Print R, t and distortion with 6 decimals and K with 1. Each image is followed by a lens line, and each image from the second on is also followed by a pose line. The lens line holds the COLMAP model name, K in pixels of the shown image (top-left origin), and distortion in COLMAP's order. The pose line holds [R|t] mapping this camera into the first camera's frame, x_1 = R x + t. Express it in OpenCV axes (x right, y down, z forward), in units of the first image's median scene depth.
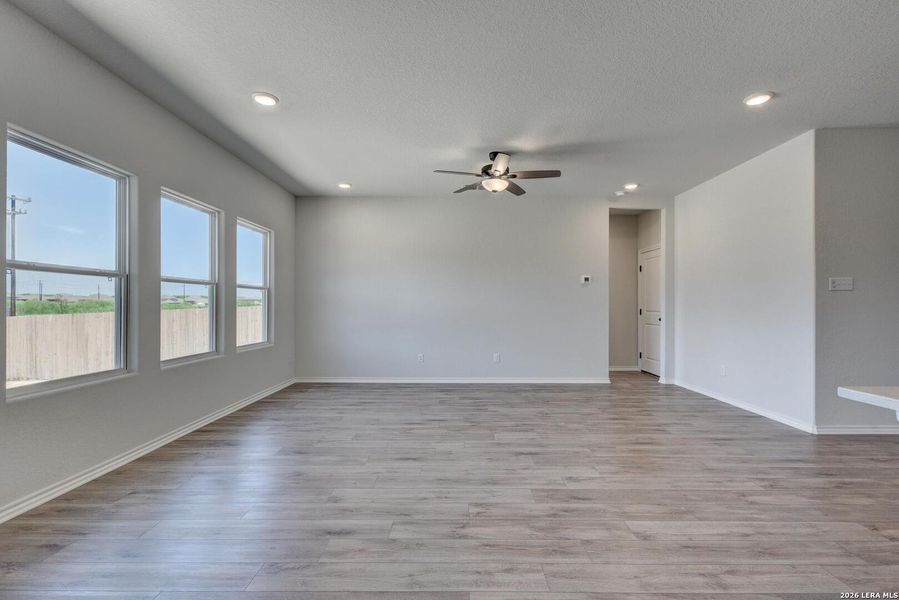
lens RADIAL K [[402.4, 0, 452.9], [0, 402.4, 303.7], [0, 0, 1]] dist [0.005745, -0.001186]
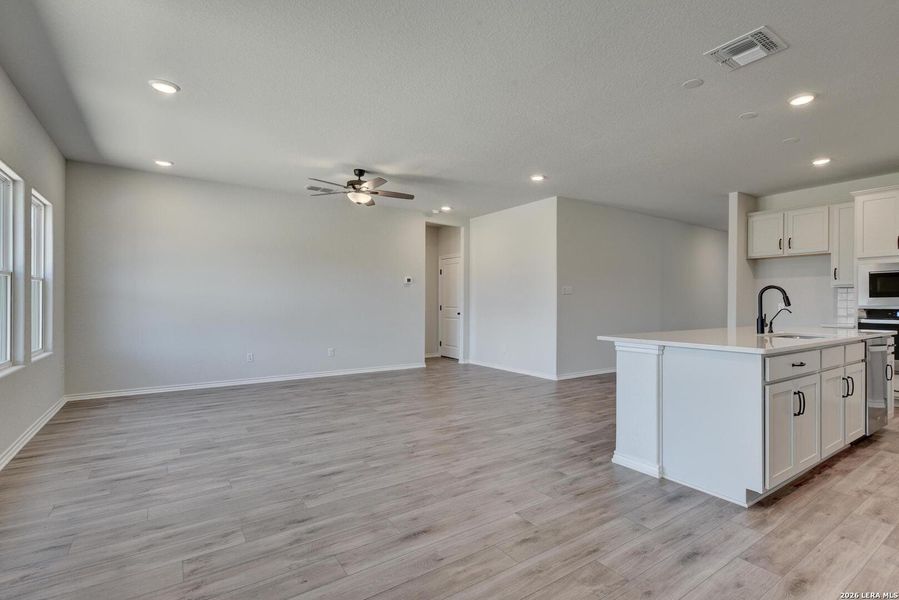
lens RADIAL K [[428.1, 0, 496.0], [0, 428.1, 303.1], [0, 0, 1]] dist [-0.004895, -0.000762]
pose [[0.788848, 0.001867, 0.614586, -0.342243], [-0.006162, 0.999969, 0.004871, -0.002303], [-0.614558, -0.007630, 0.788835, -0.207442]]
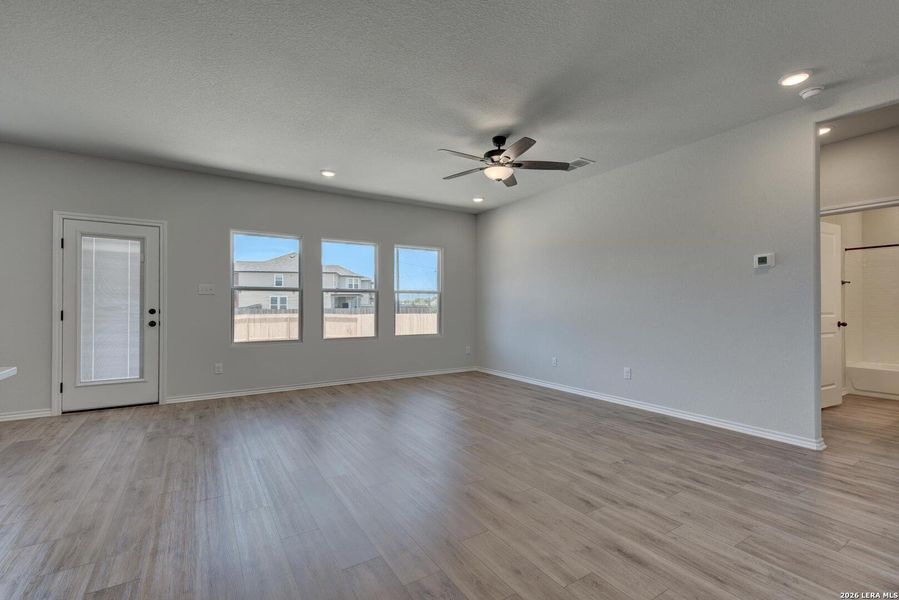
lens RADIAL K [[402.4, 0, 450.3], [0, 402.4, 297.9], [0, 0, 1]] dist [0.005745, -0.001186]
pose [[0.538493, -0.020565, -0.842379, 0.835375], [0.004068, 0.999754, -0.021807, 0.007961], [0.842620, 0.008316, 0.538445, 0.432157]]
